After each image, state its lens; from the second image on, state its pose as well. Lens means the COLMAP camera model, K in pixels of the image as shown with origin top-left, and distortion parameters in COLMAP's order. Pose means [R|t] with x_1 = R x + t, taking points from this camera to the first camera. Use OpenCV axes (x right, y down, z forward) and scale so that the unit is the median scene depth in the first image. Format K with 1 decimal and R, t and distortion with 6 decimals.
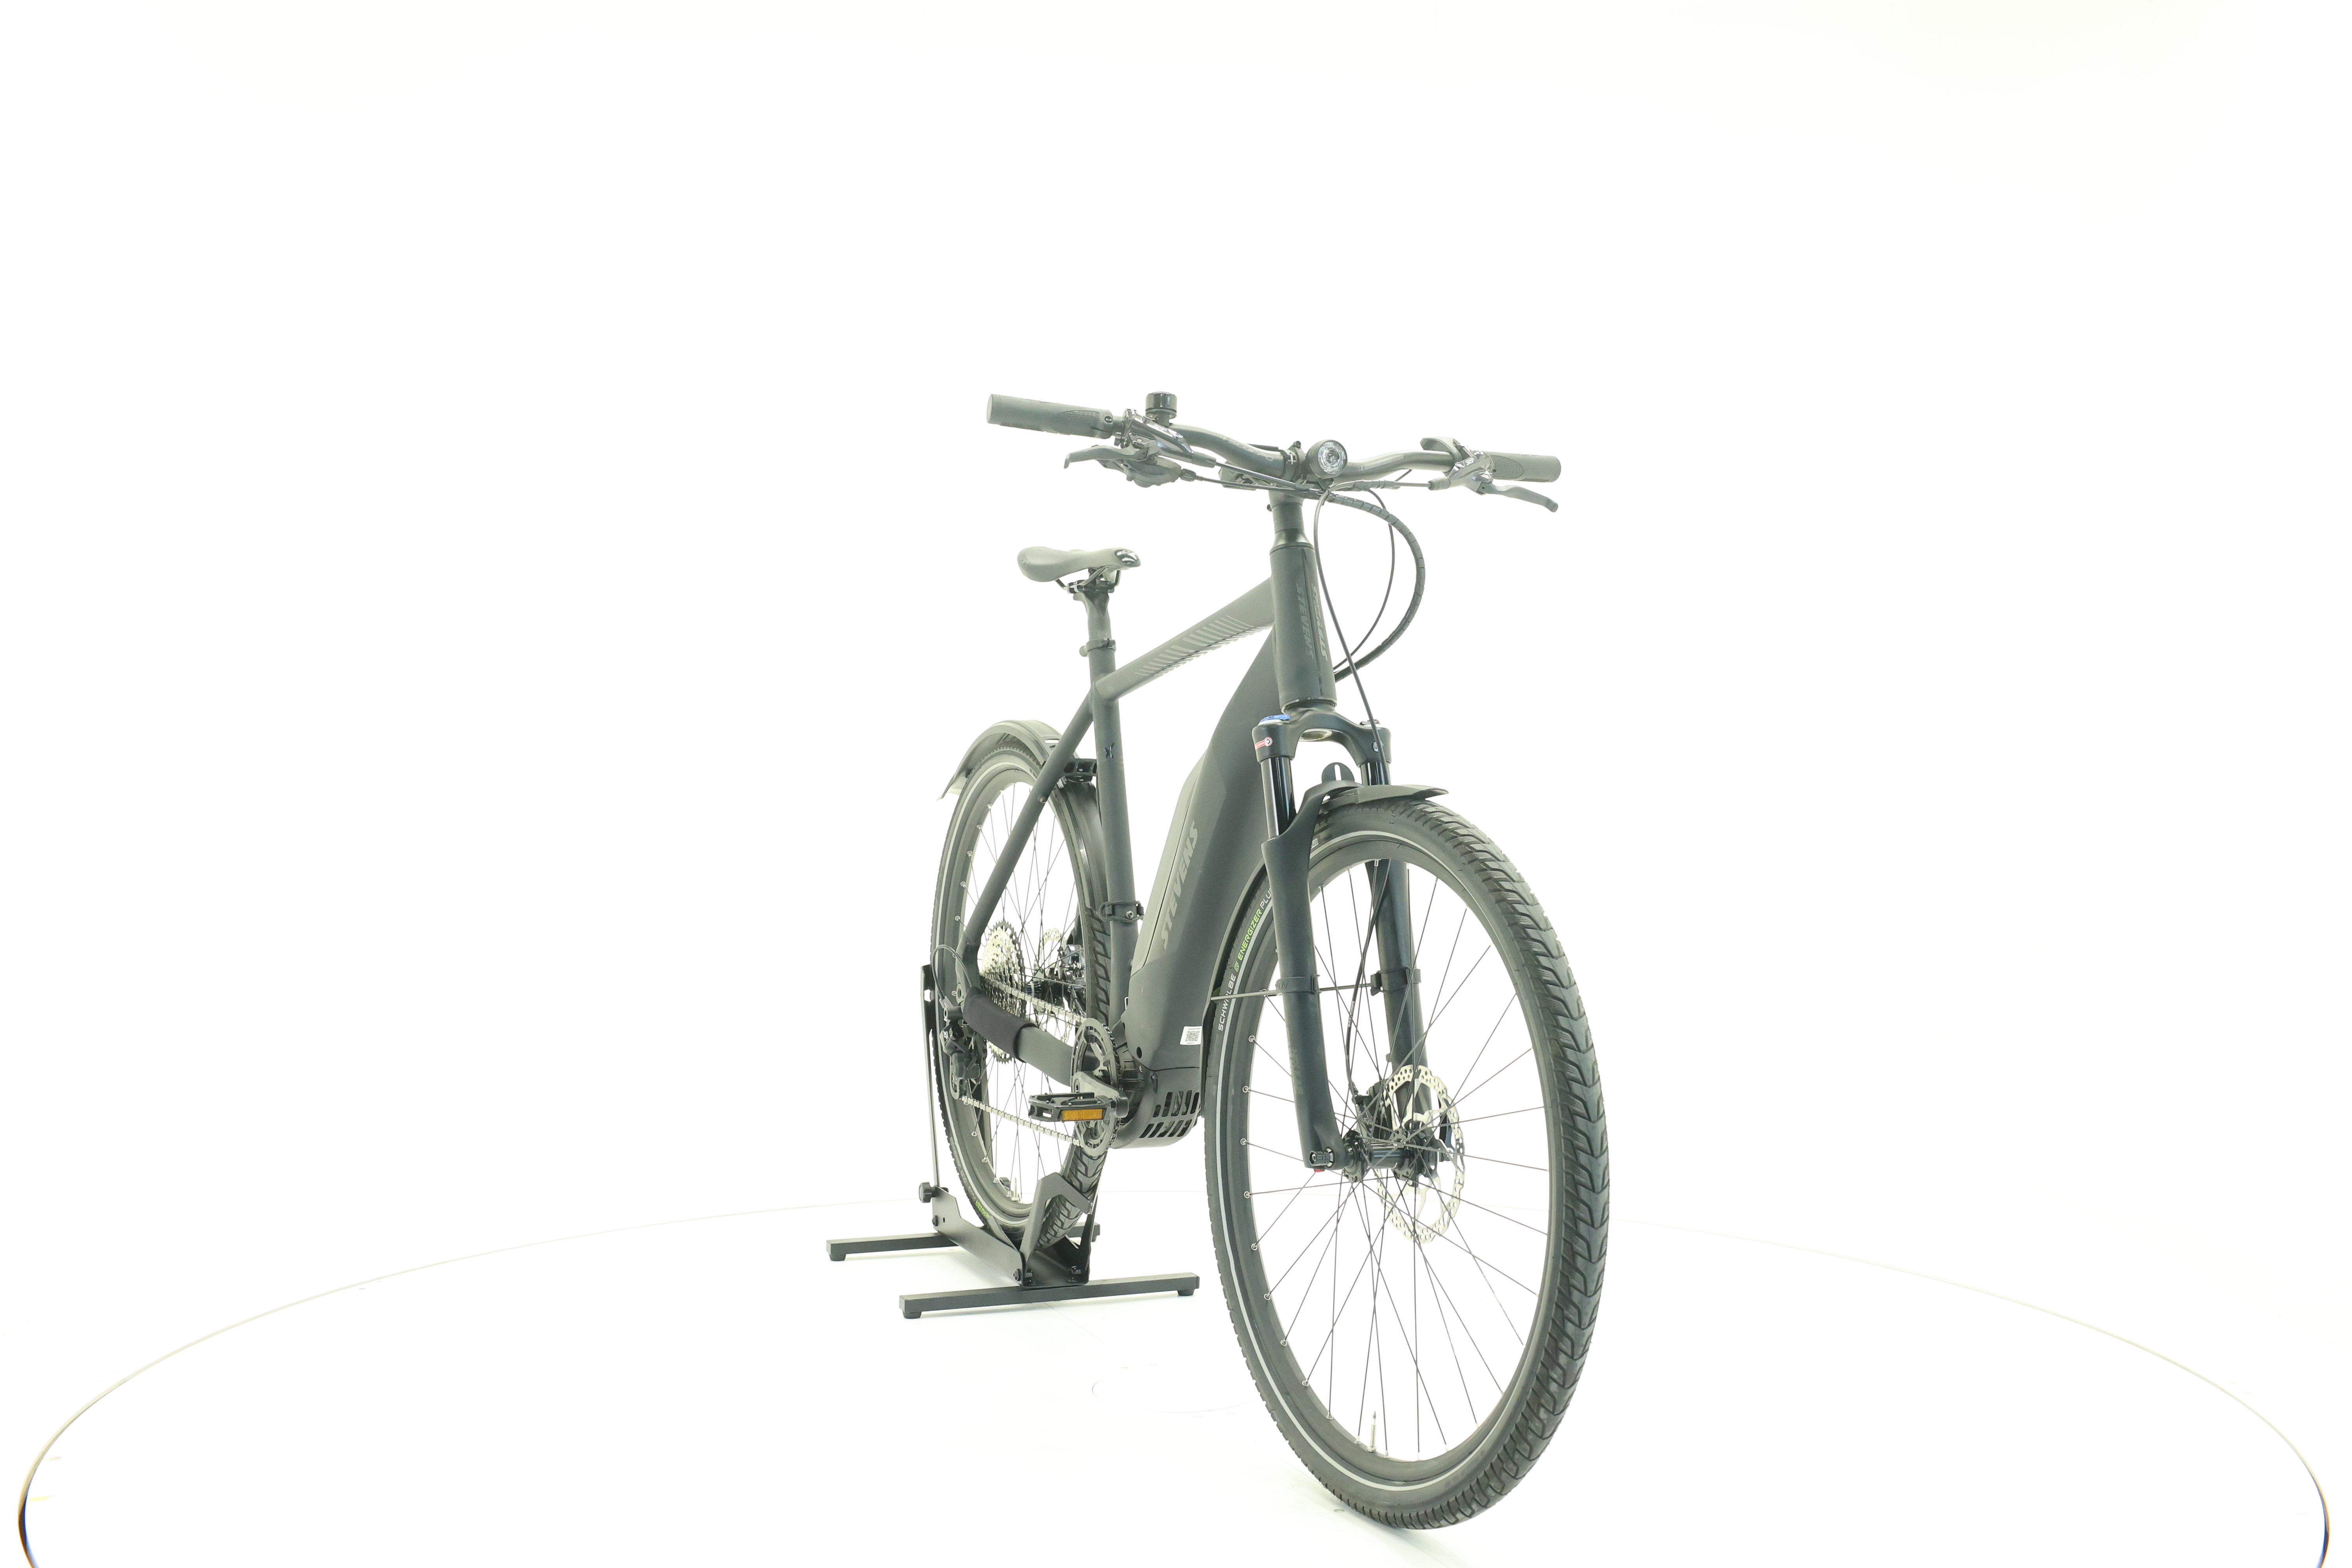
lens RADIAL K [[2487.3, 0, 1166.3], [0, 2487.3, 735.7], [0, 0, 1]] dist [-0.016556, -0.010775]
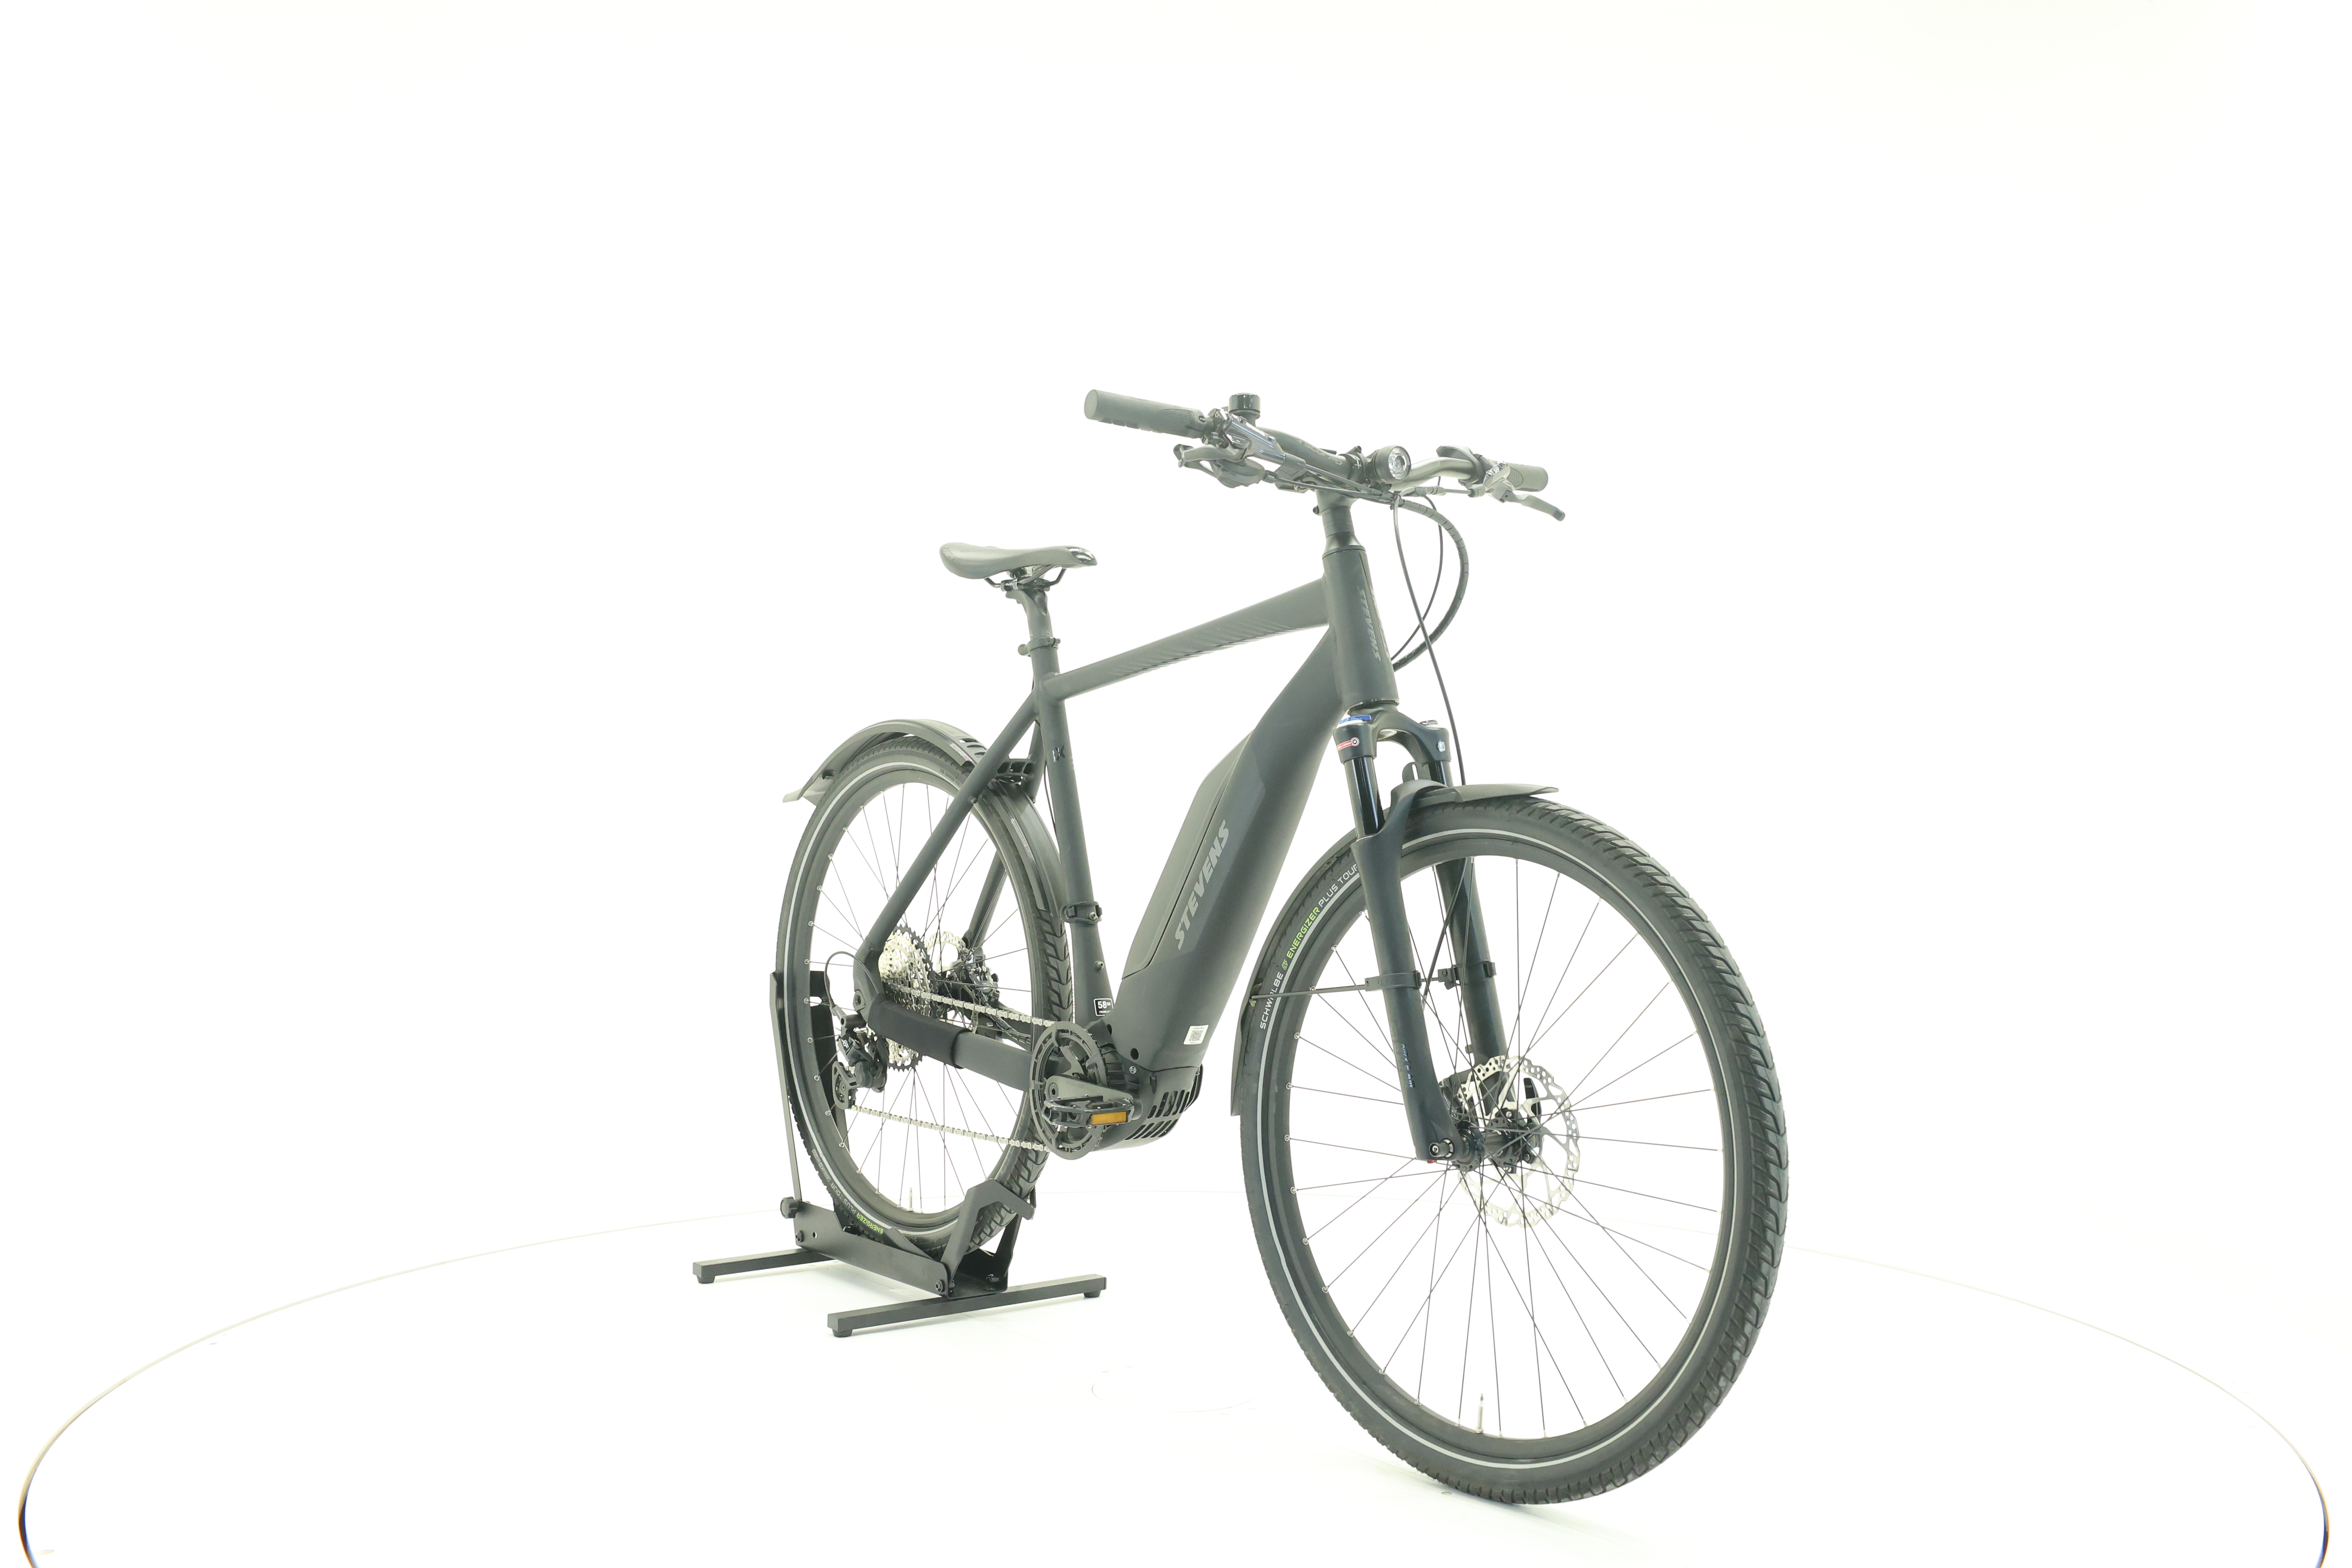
lens RADIAL K [[2487.3, 0, 1166.3], [0, 2487.3, 735.7], [0, 0, 1]] dist [-0.016556, -0.010775]
pose [[0.965231, -0.000828, 0.261398, -0.287447], [0.000565, 0.999999, 0.001083, -0.001242], [-0.261399, -0.000898, 0.965230, 0.039467]]
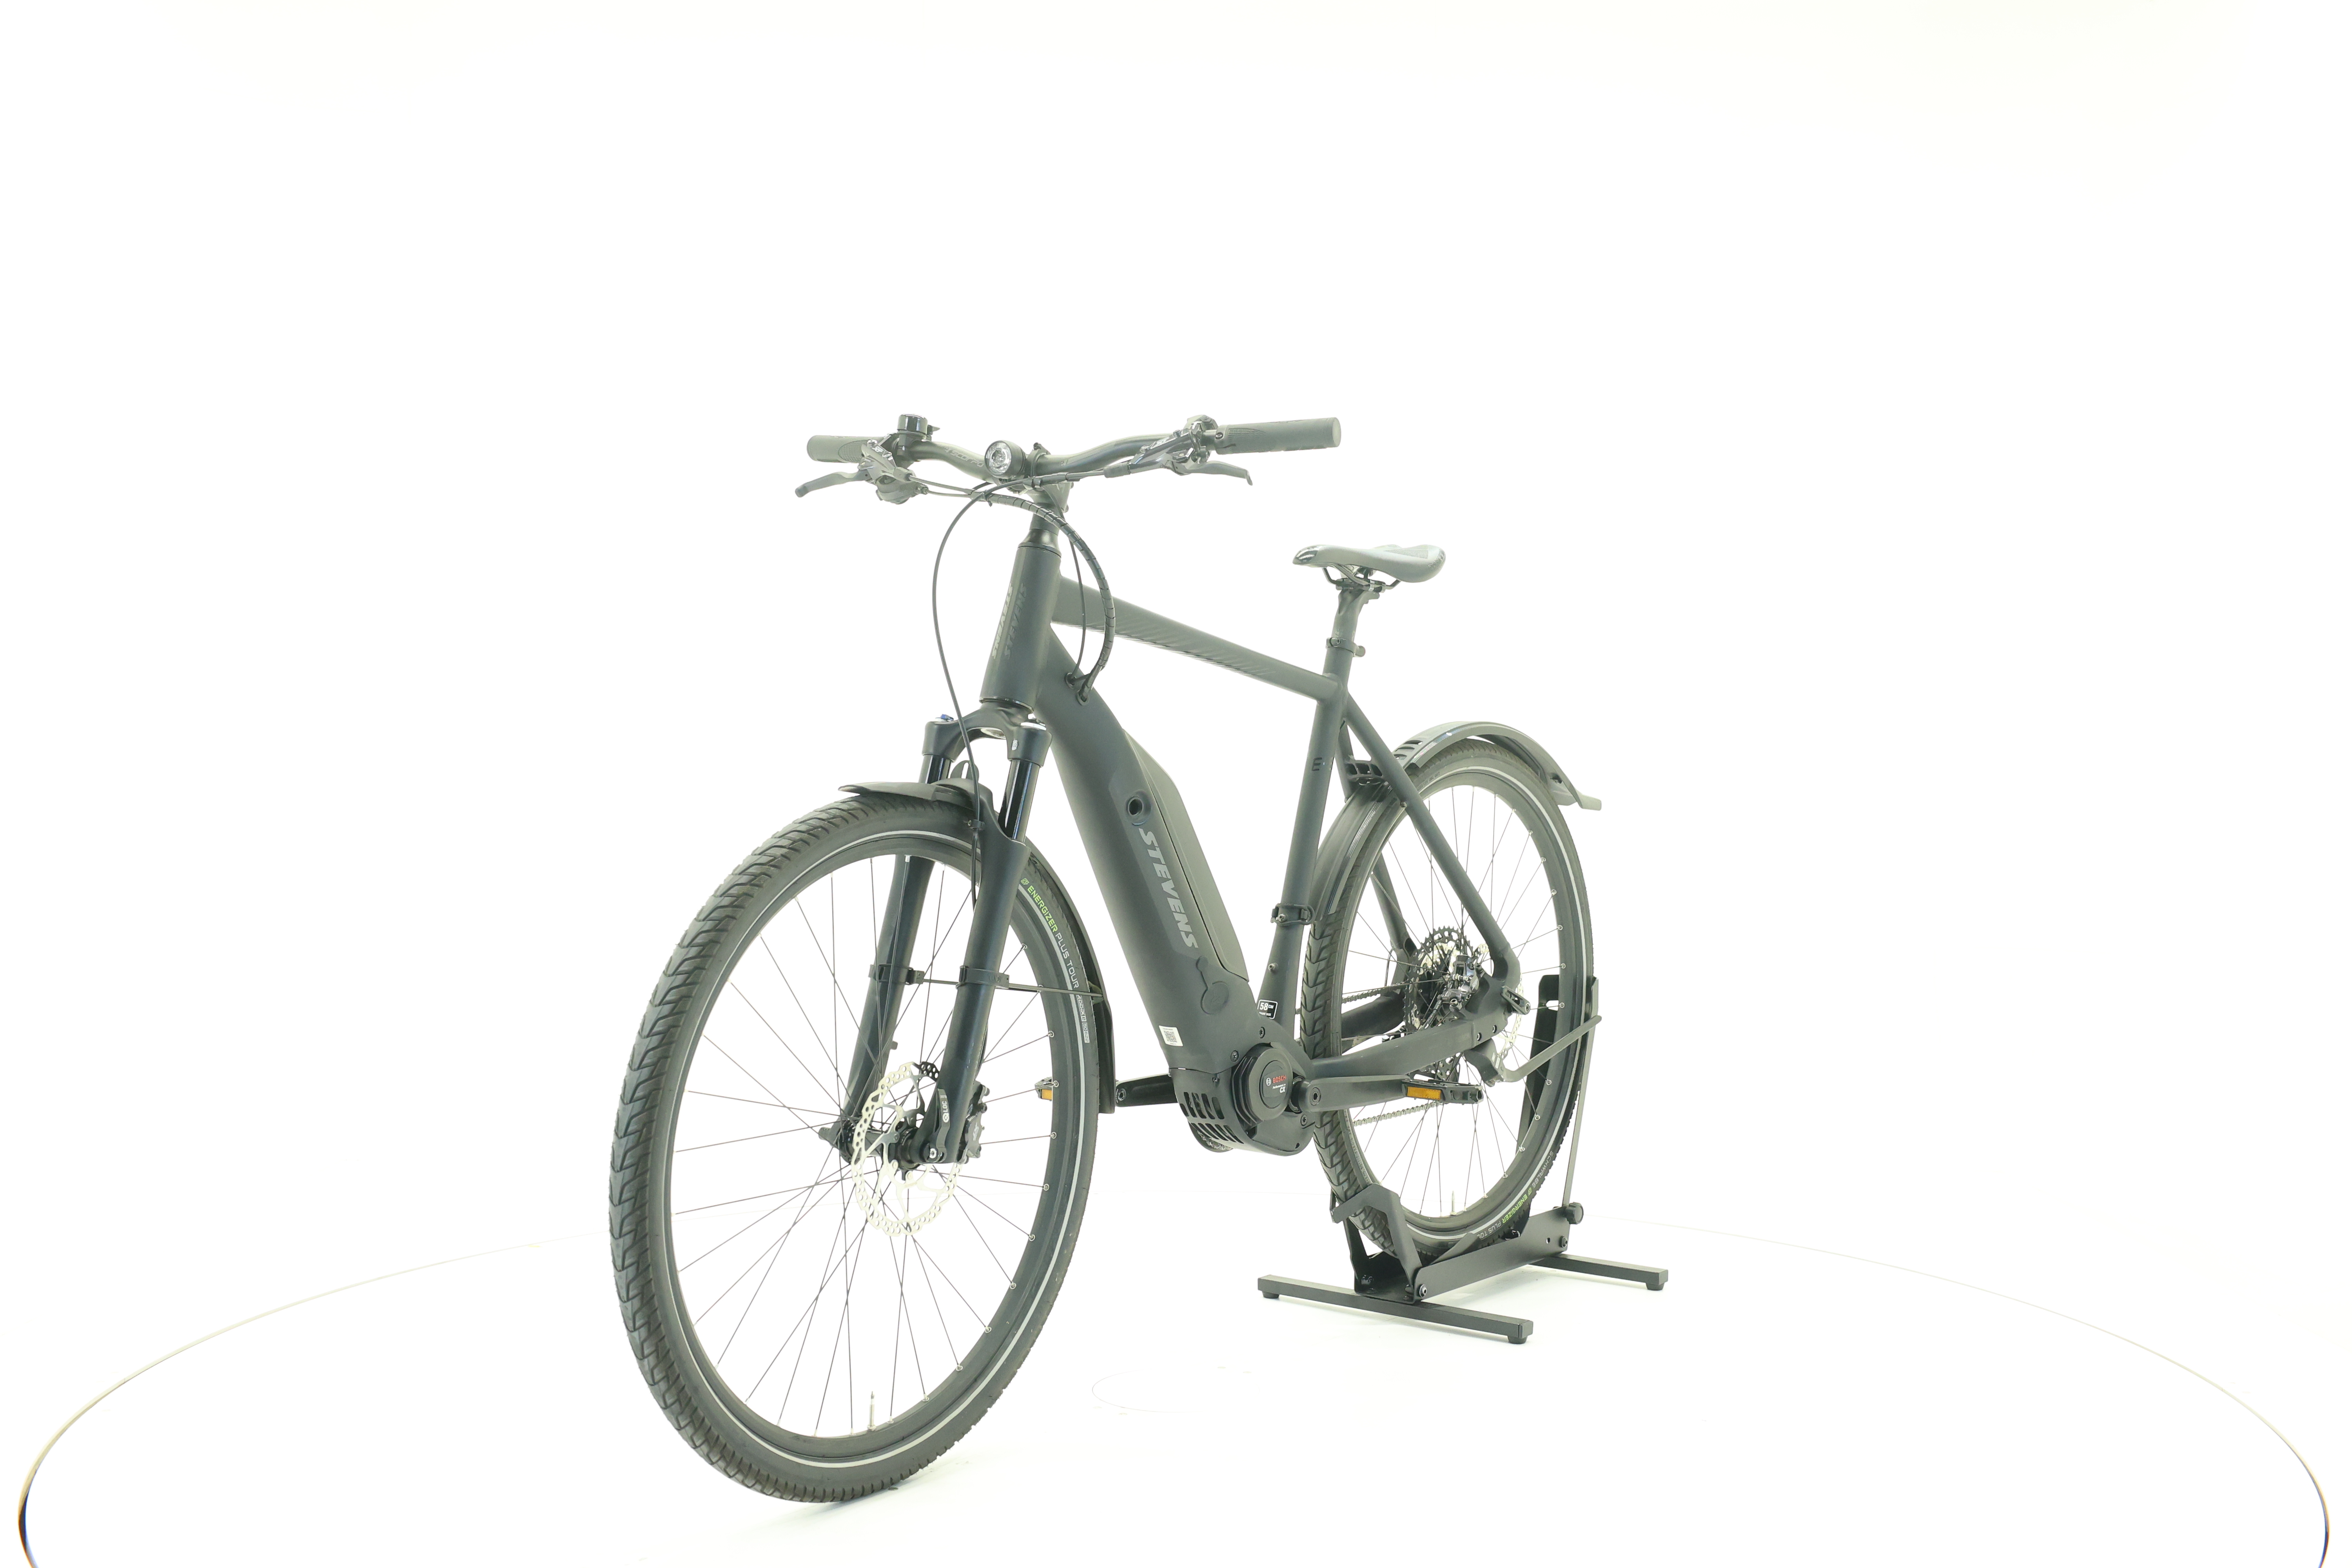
lens RADIAL K [[2487.3, 0, 1166.3], [0, 2487.3, 735.7], [0, 0, 1]] dist [-0.016556, -0.010775]
pose [[0.491186, -0.000014, -0.871055, 0.961691], [-0.003938, 0.999990, -0.002237, 0.002487], [0.871046, 0.004529, 0.491181, 0.556068]]
